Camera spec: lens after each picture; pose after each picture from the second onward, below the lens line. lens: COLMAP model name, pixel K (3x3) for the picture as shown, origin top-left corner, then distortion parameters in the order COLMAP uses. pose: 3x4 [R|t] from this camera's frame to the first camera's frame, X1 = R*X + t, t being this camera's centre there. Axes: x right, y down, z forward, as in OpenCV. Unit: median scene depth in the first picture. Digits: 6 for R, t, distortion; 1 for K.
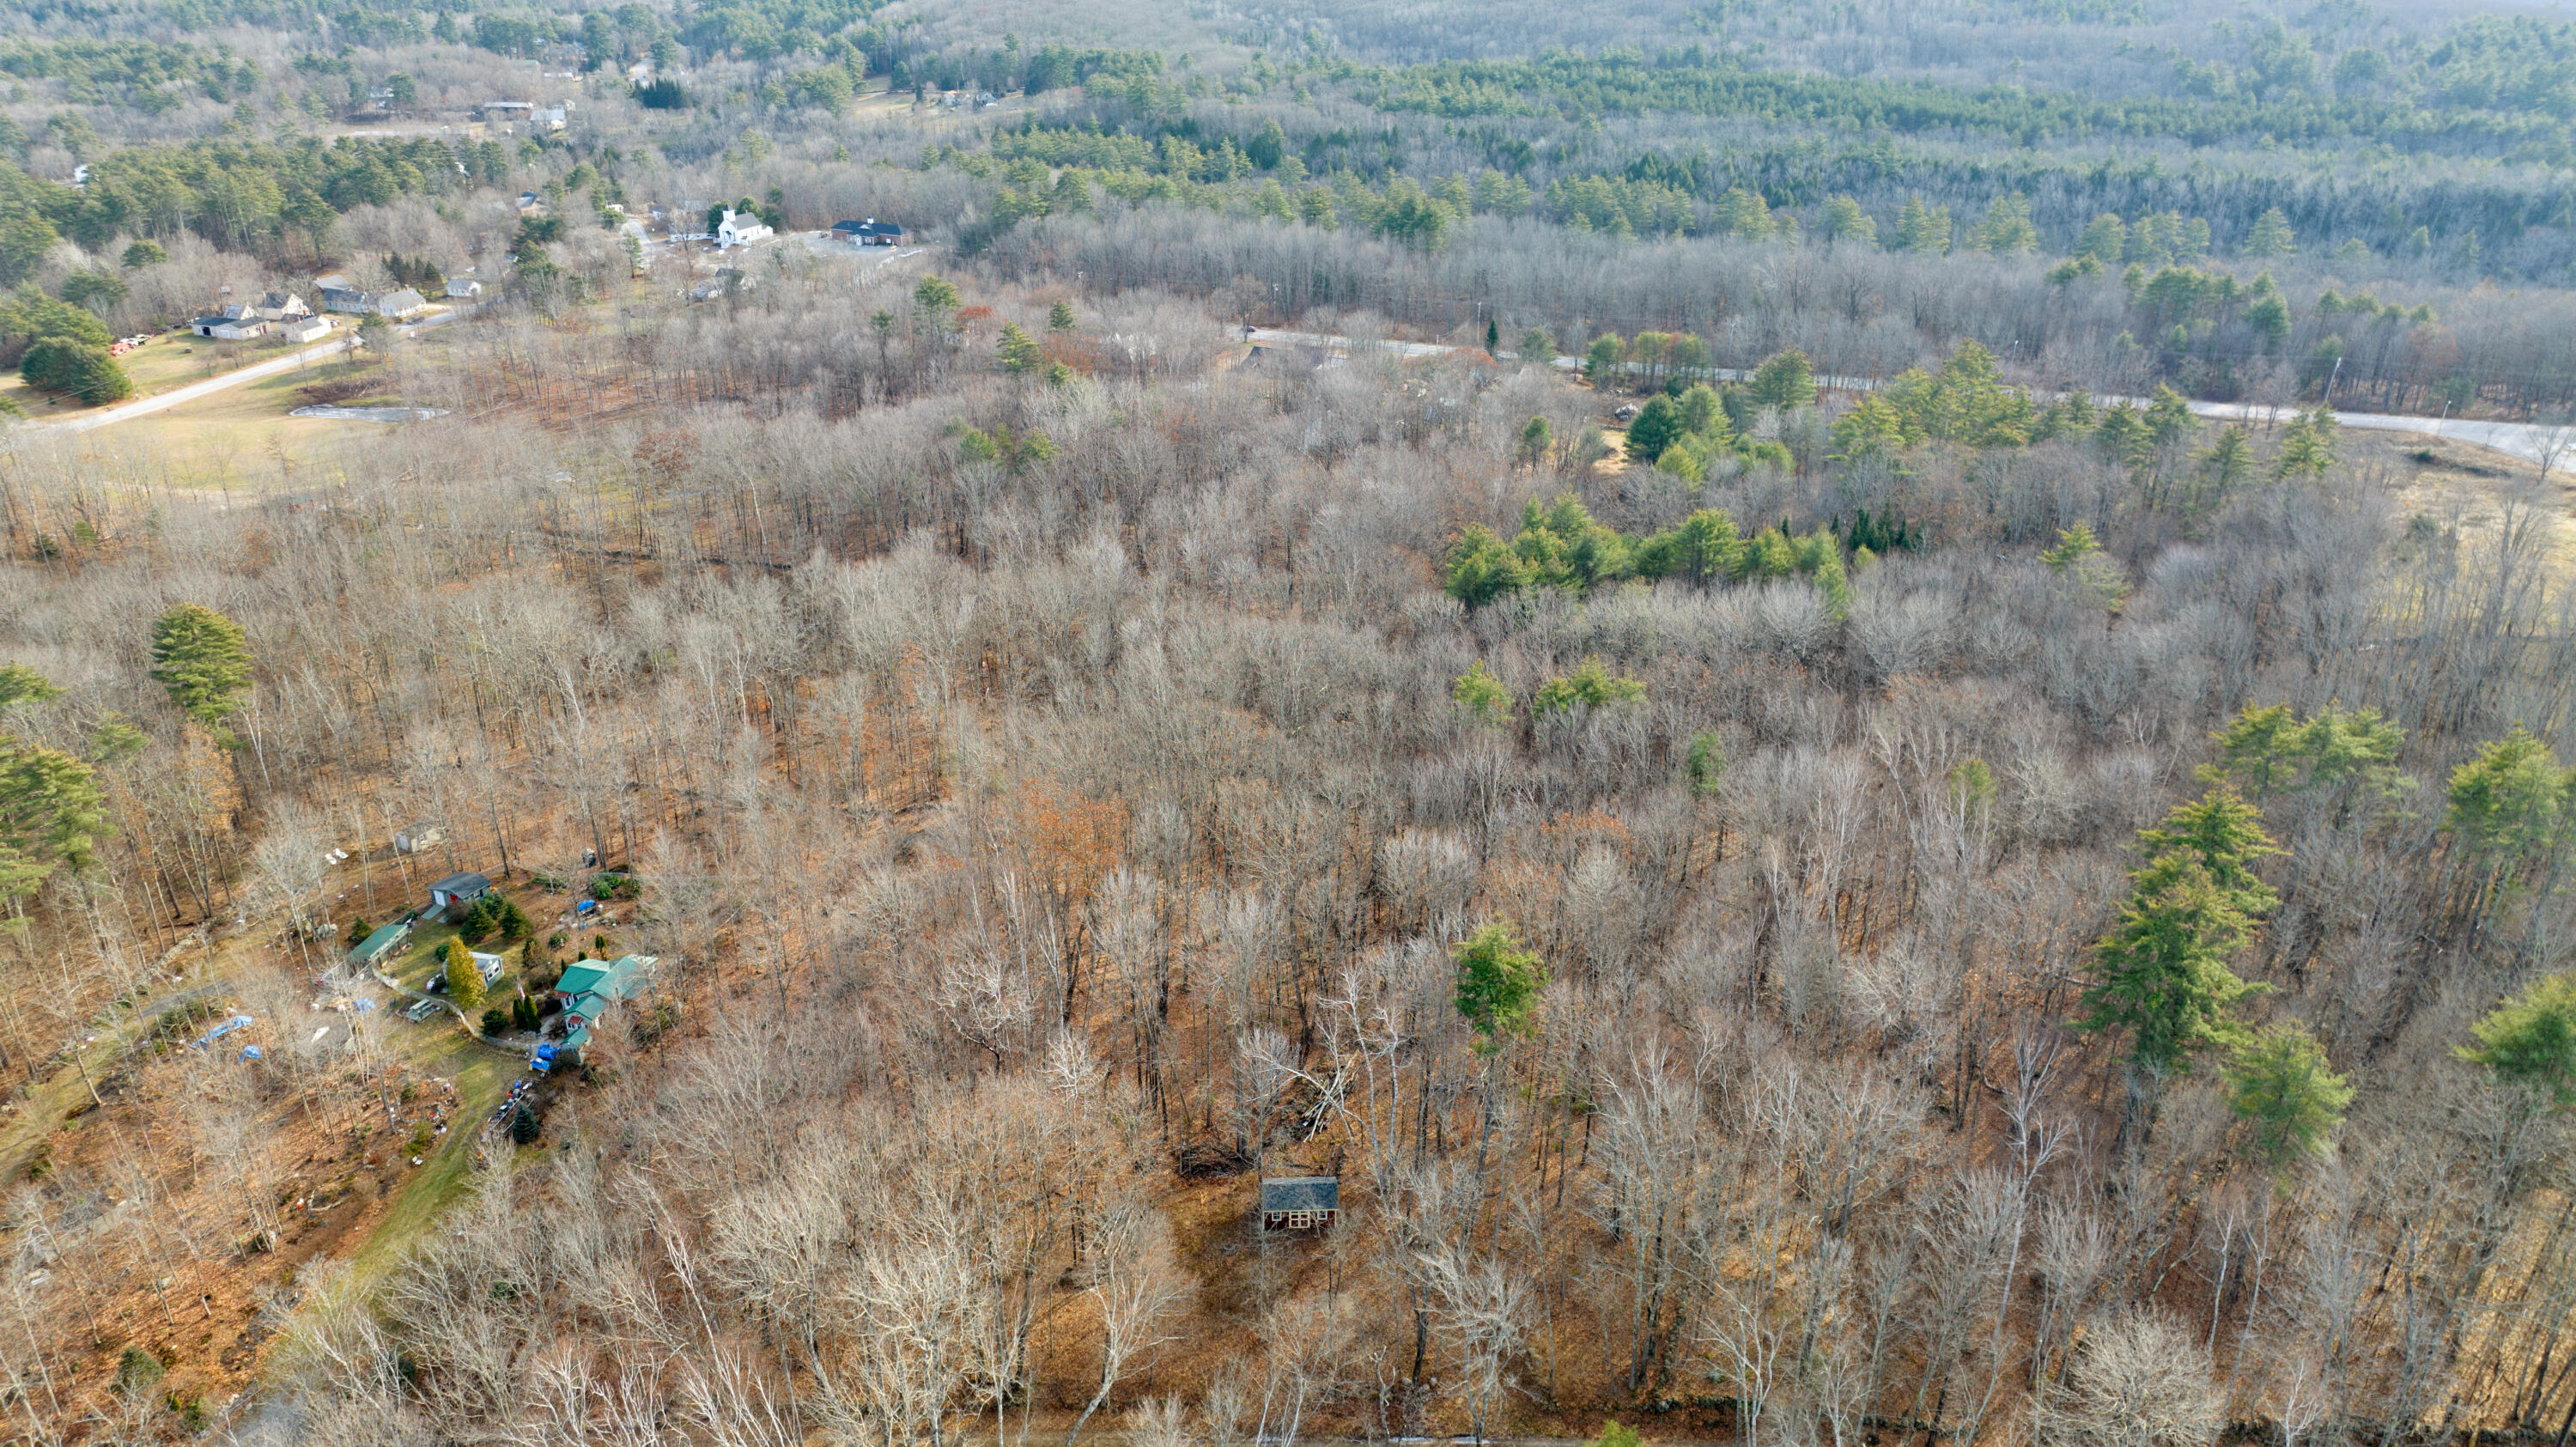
lens RADIAL K [[1801.0, 0, 1289.4], [0, 1801.0, 745.2], [0, 0, 1]] dist [-0.052831, 0.052518]
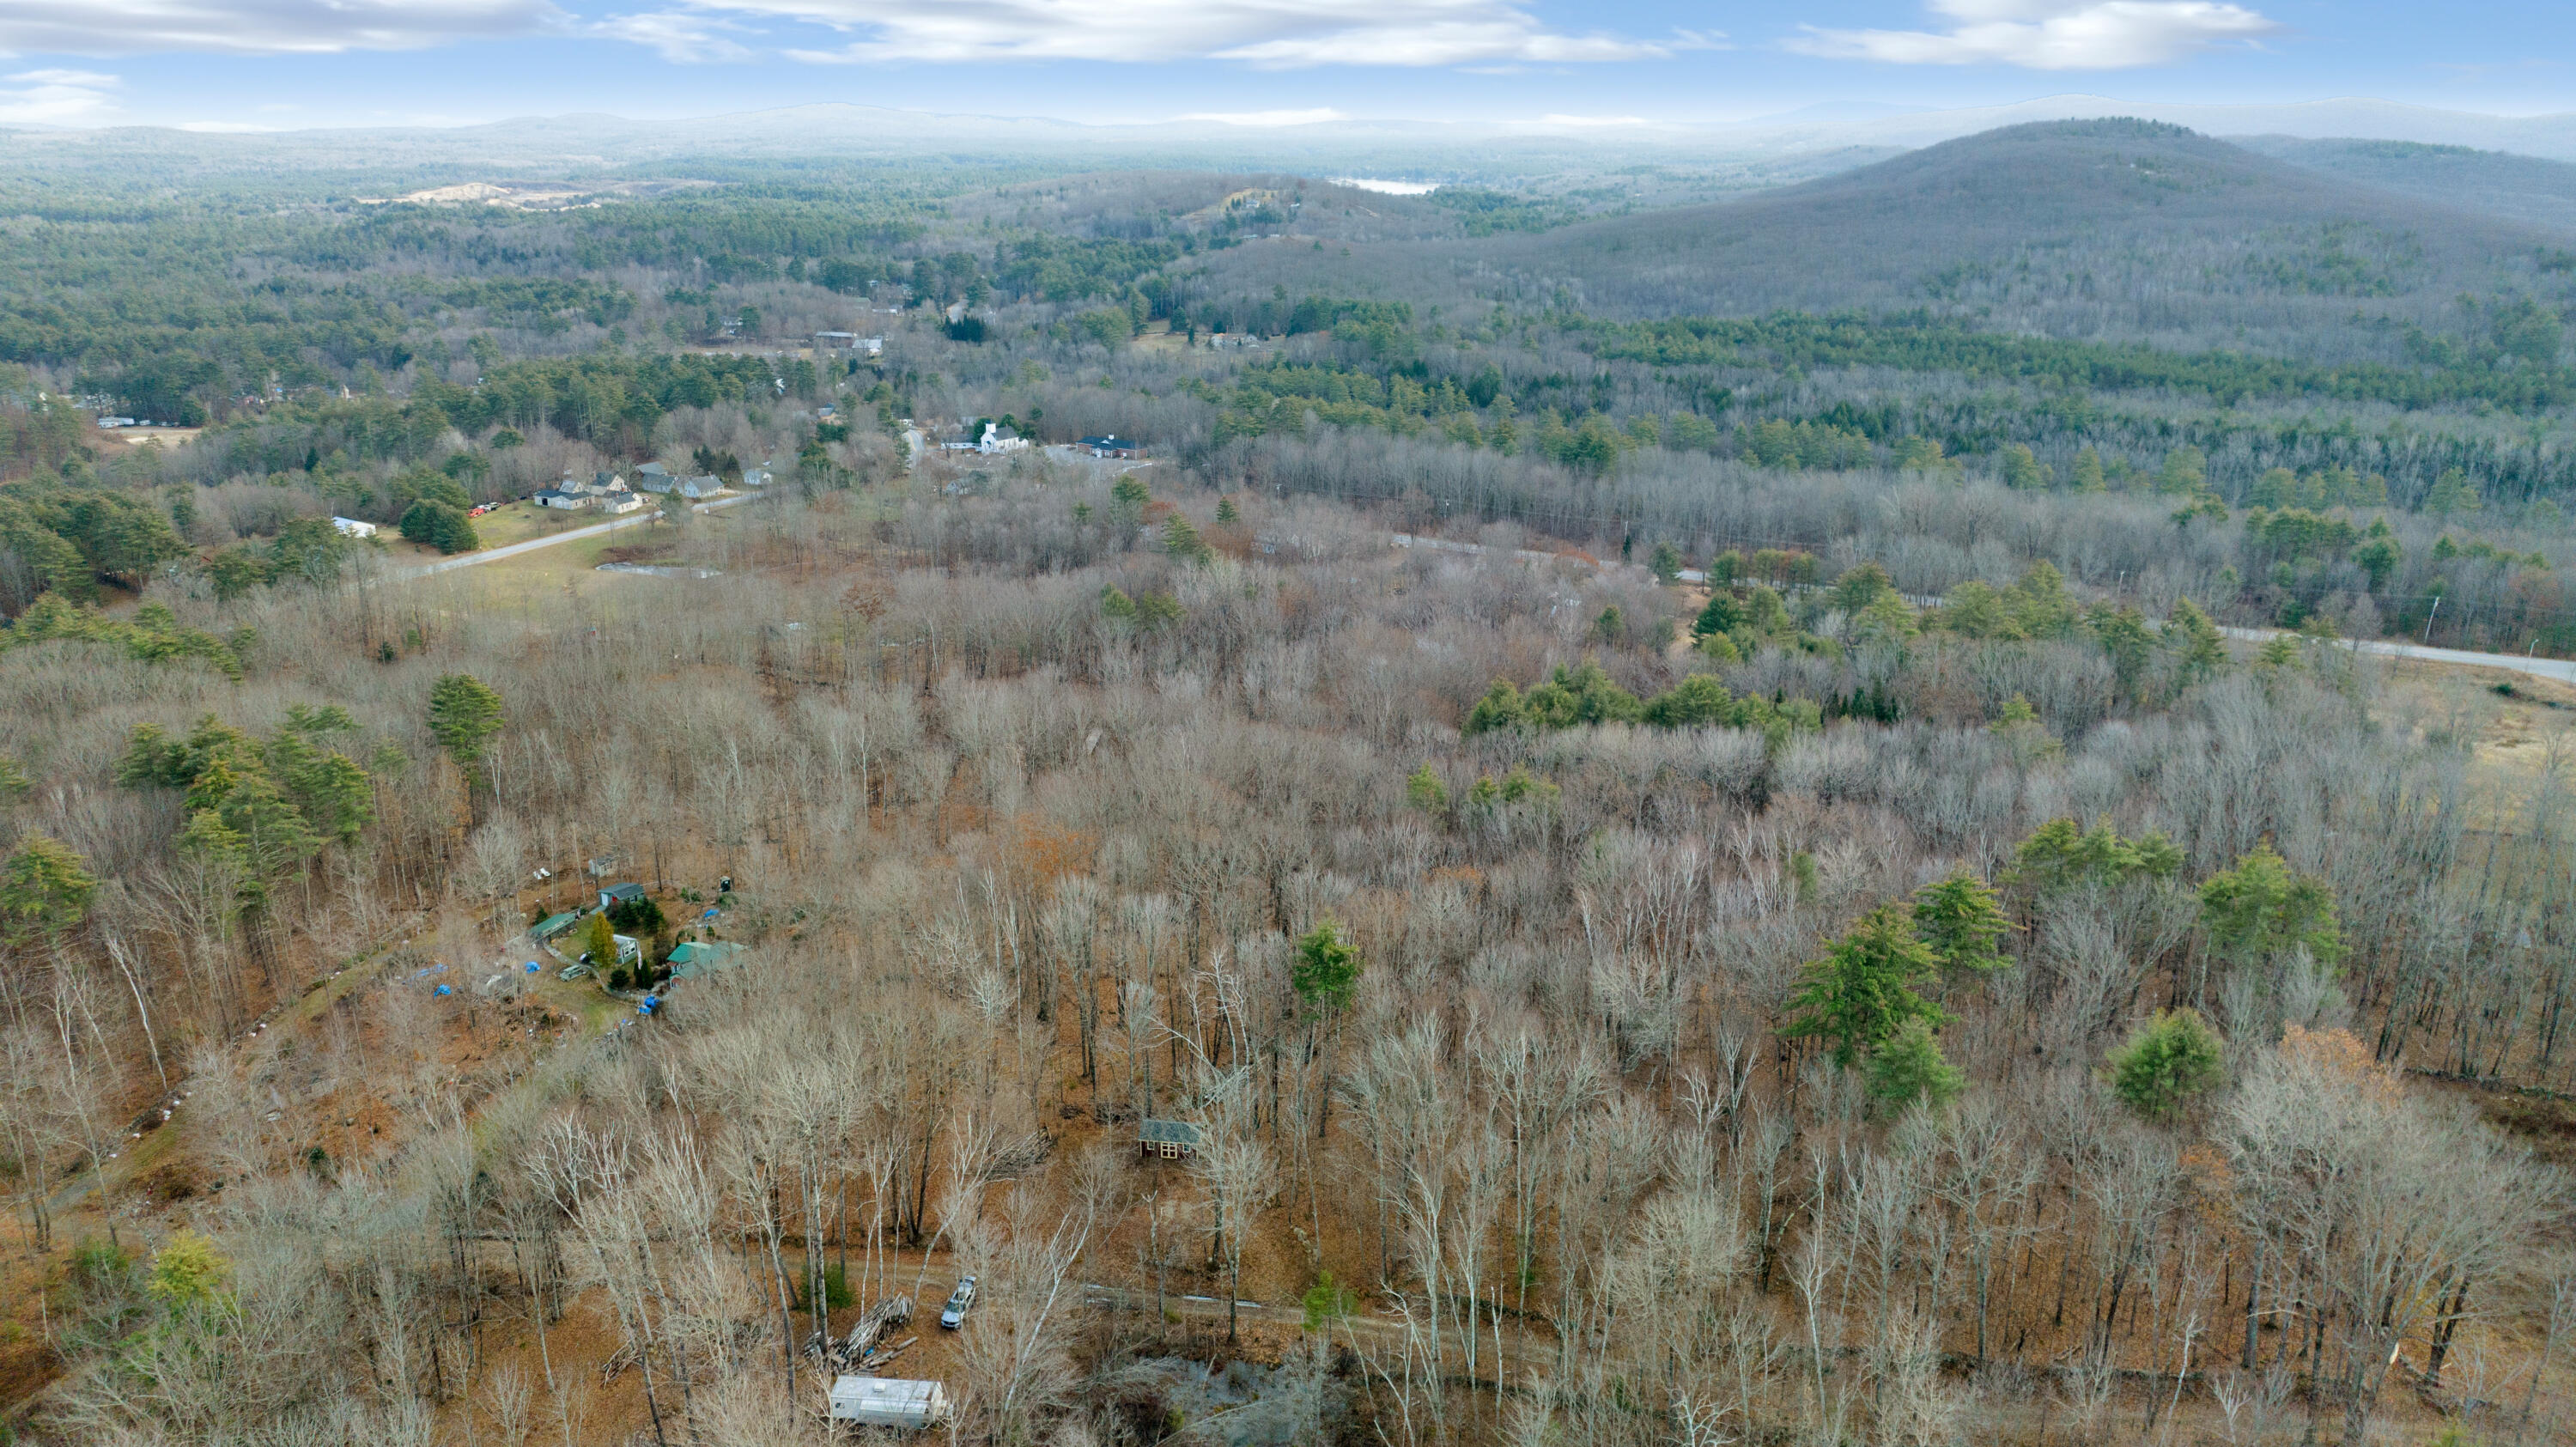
lens RADIAL K [[1804.4, 0, 1288.0], [0, 1804.4, 723.5], [0, 0, 1]] dist [-0.035254, 0.020423]
pose [[0.985744, 0.056992, -0.158306, 0.060237], [-0.079272, 0.987226, -0.138206, 0.030302], [0.148407, 0.148785, 0.977670, -0.059706]]
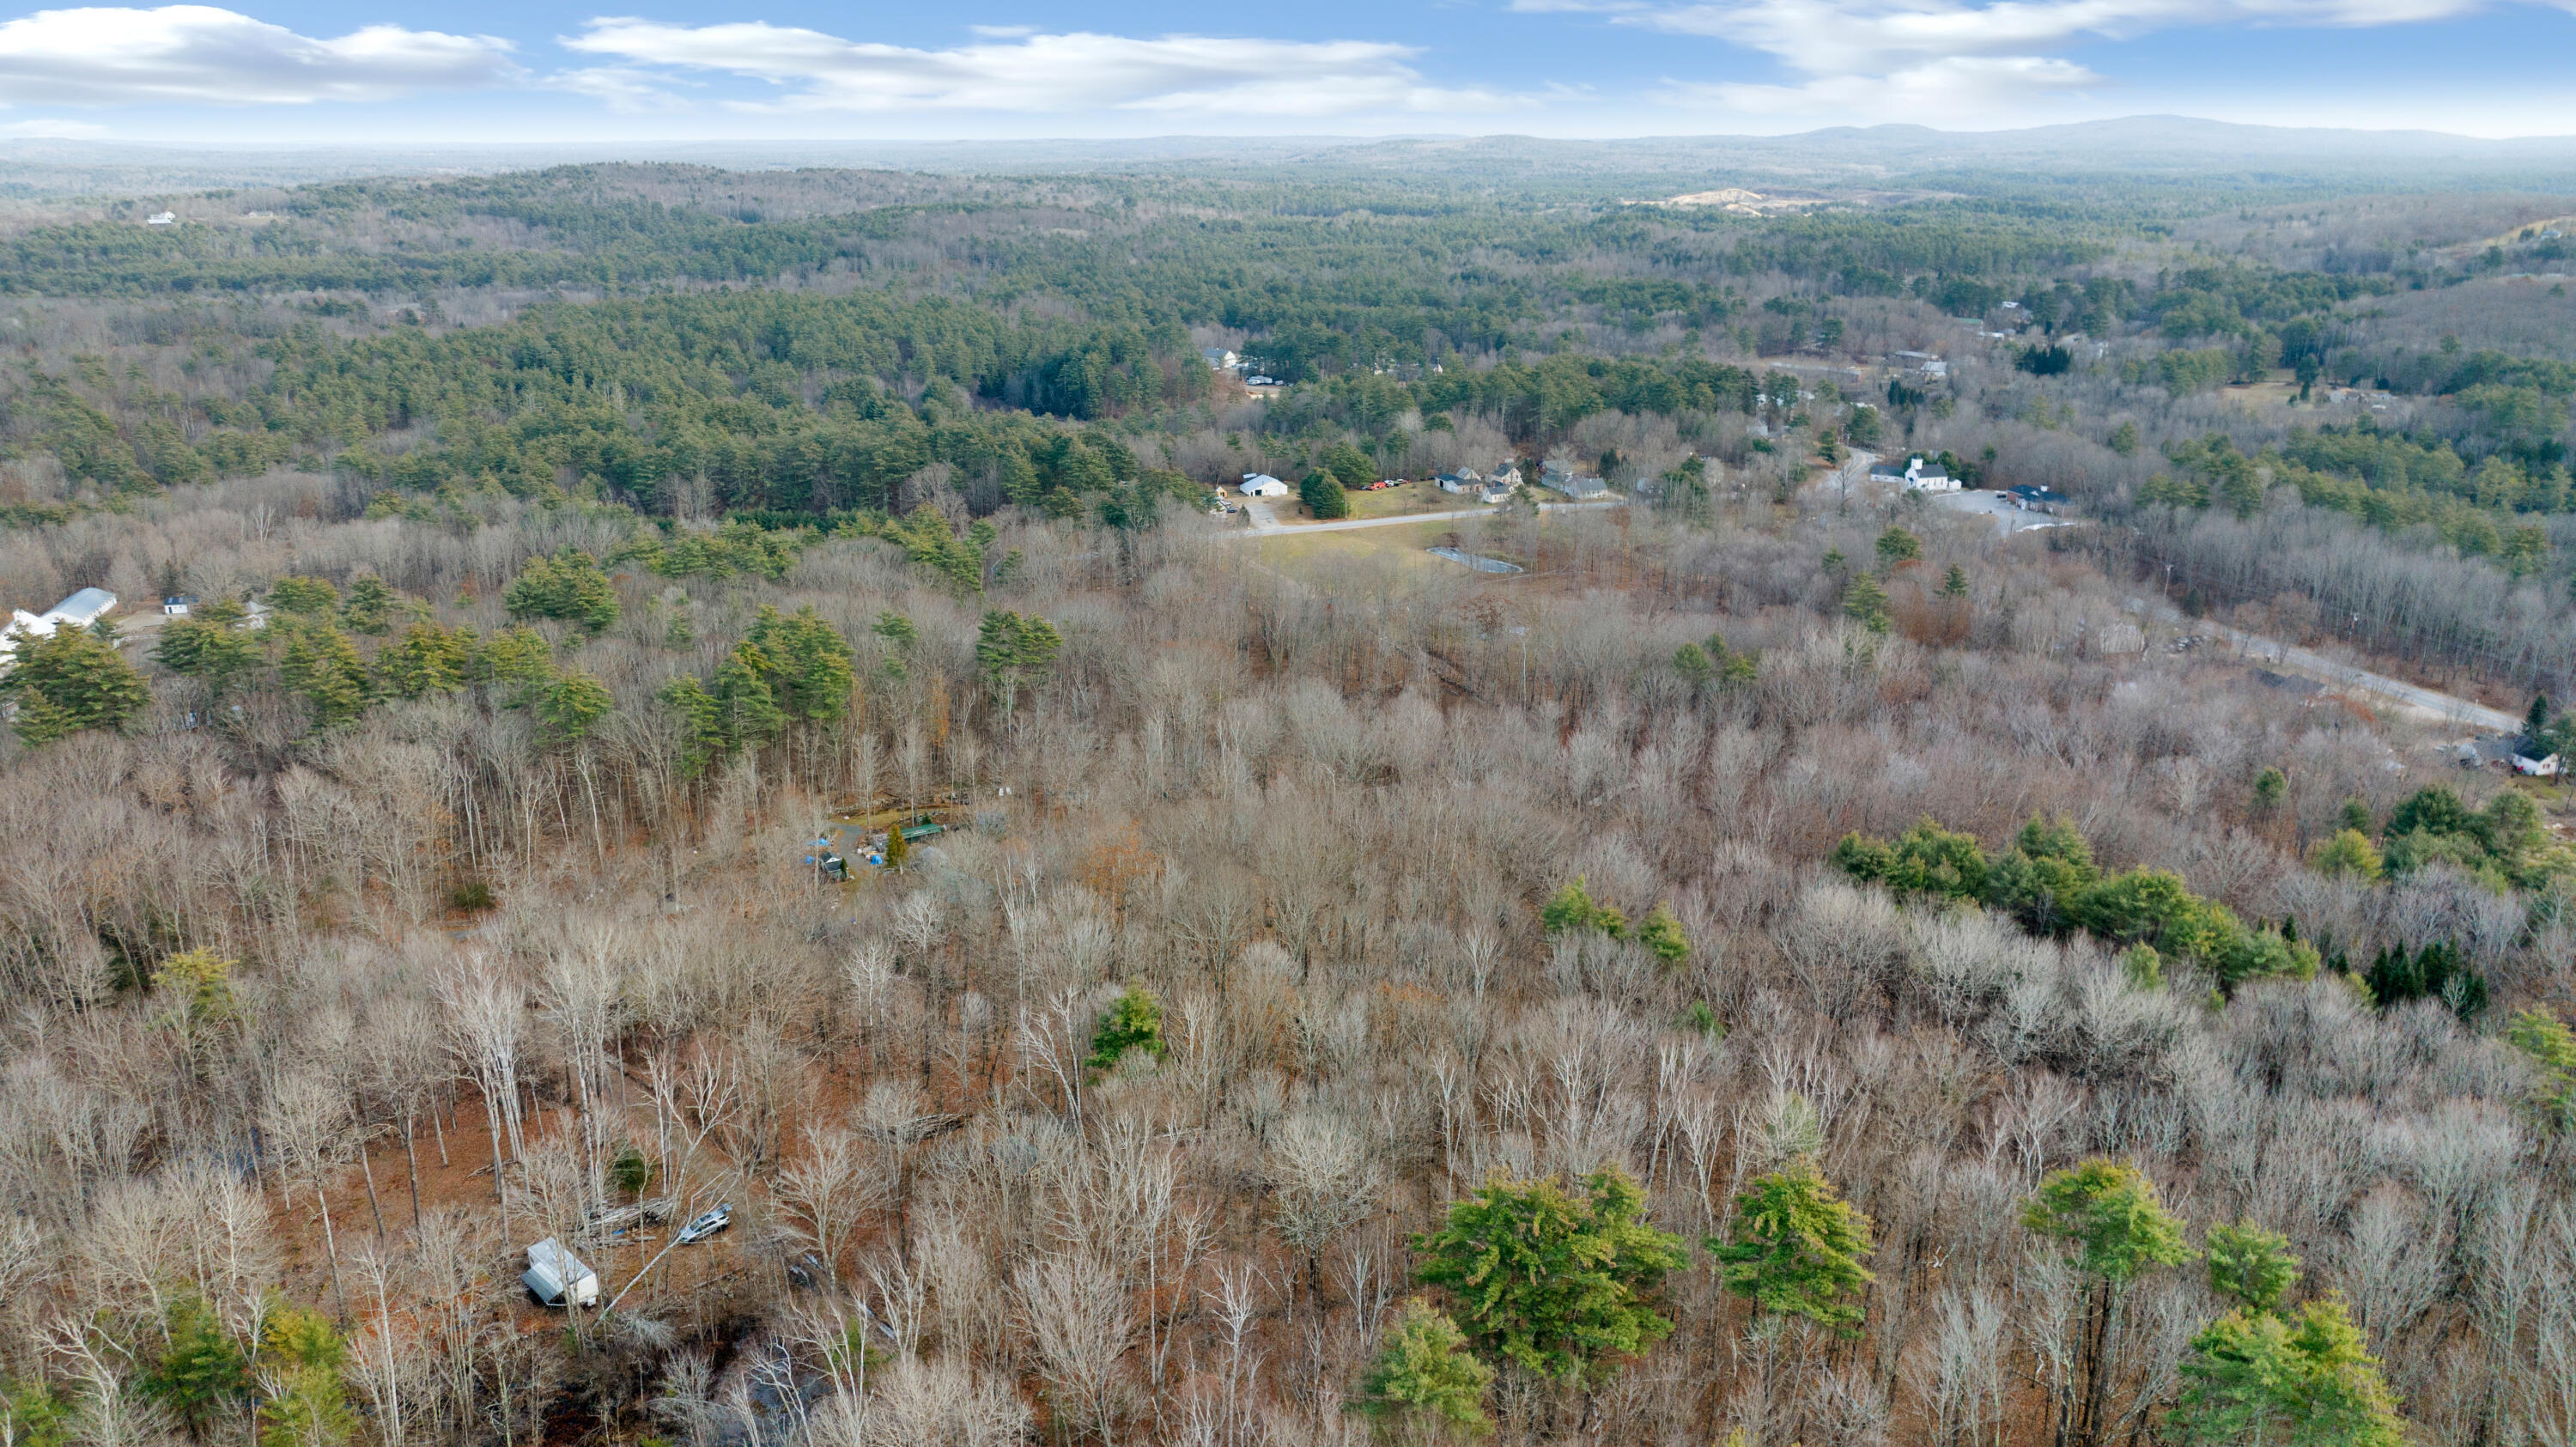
lens RADIAL K [[1804.4, 0, 1288.0], [0, 1804.4, 723.5], [0, 0, 1]] dist [-0.035254, 0.020423]
pose [[0.664722, 0.233810, -0.709562, 0.210836], [-0.336728, 0.941588, -0.005183, -0.019271], [0.666903, 0.242375, 0.704624, 0.038215]]
